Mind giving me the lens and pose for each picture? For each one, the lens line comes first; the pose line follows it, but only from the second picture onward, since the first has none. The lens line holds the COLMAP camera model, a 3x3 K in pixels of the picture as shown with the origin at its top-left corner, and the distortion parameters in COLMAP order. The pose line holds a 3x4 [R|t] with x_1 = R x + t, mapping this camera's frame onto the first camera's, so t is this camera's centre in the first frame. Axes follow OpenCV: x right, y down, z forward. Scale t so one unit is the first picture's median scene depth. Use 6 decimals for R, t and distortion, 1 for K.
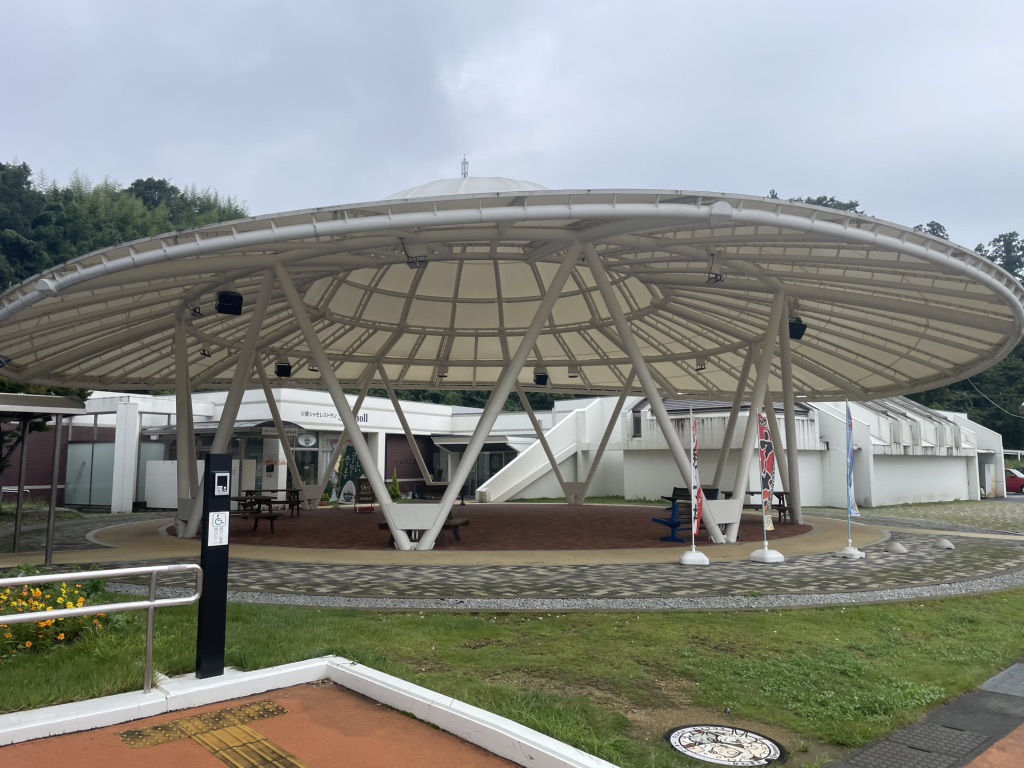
lens RADIAL K [[792.6, 0, 504.9], [0, 792.6, 366.0], [0, 0, 1]] dist [0.048491, -0.049836]
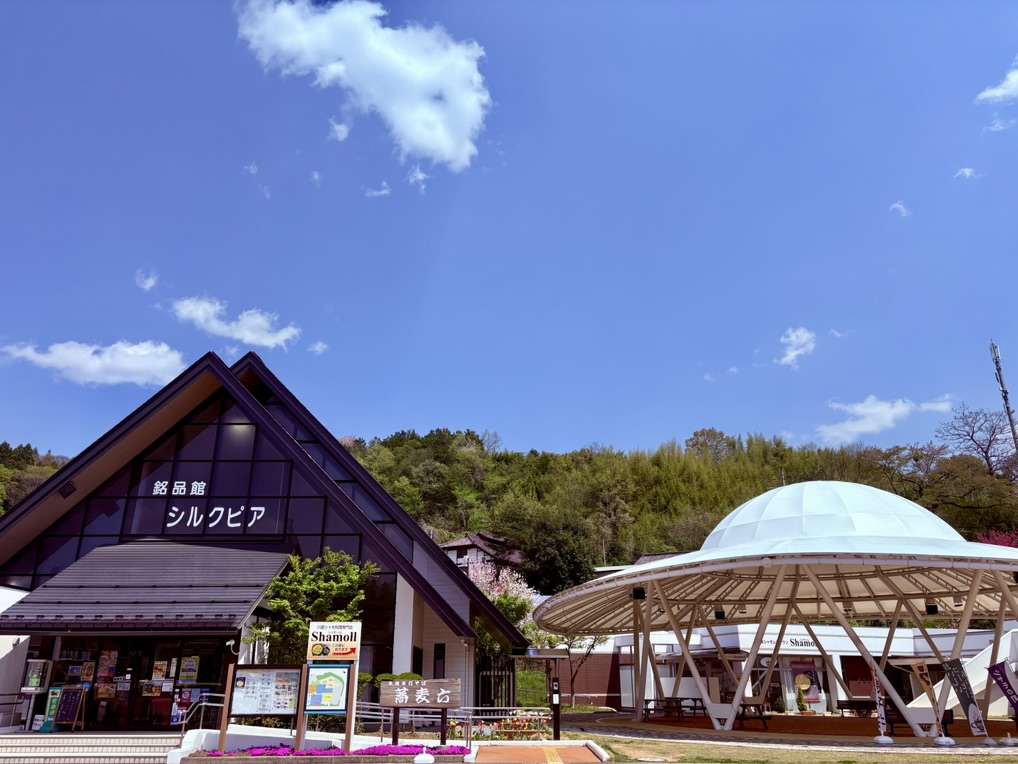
lens RADIAL K [[788.0, 0, 511.7], [0, 788.0, 376.1], [0, 0, 1]] dist [0.048491, -0.049836]
pose [[0.745454, -0.238473, -0.622437, 0.456838], [0.080142, 0.959102, -0.271478, -0.049769], [0.661721, 0.152491, 0.734079, -0.424276]]
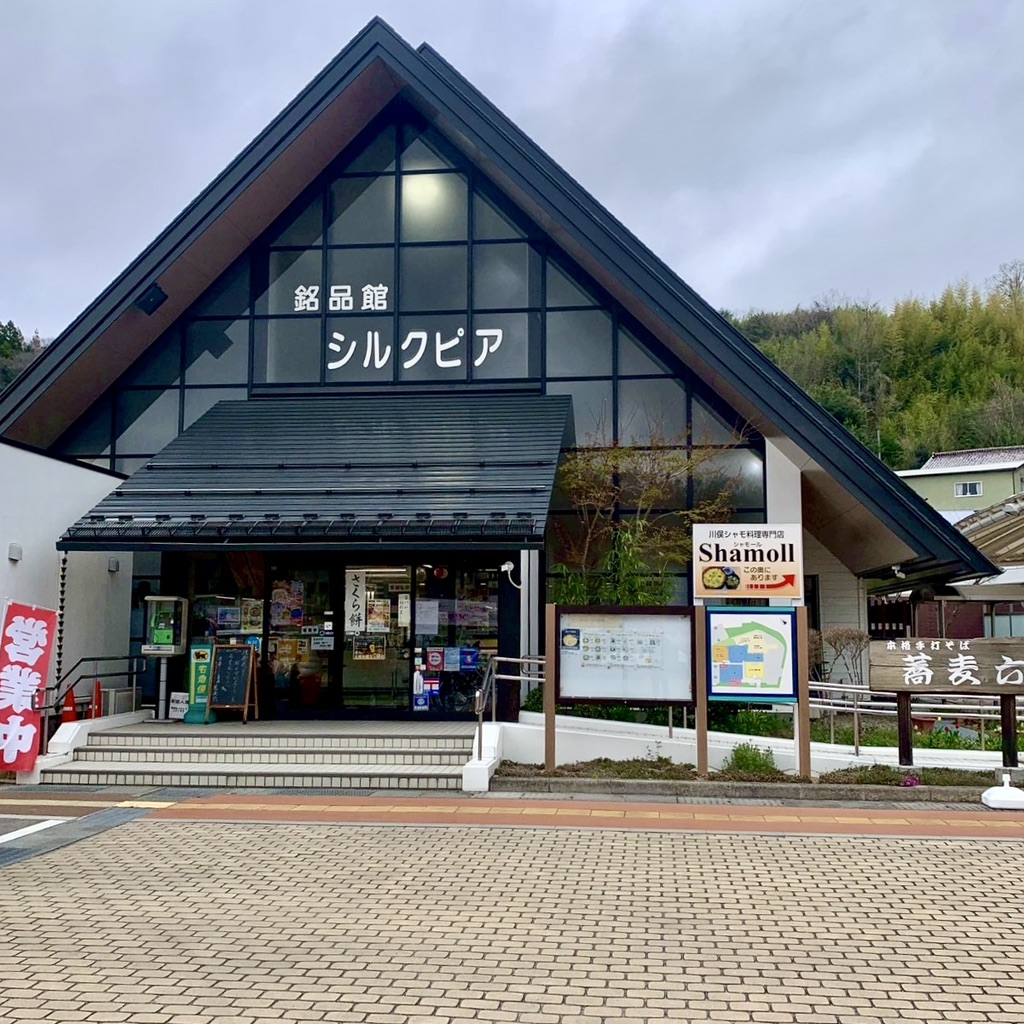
lens RADIAL K [[1097.8, 0, 520.6], [0, 1097.8, 533.5], [0, 0, 1]] dist [0.086852, 0.000000]
pose [[0.659385, -0.064468, -0.749036, 0.131596], [0.087458, 0.996130, -0.008744, -0.044327], [0.746701, -0.059744, 0.662472, -0.361111]]
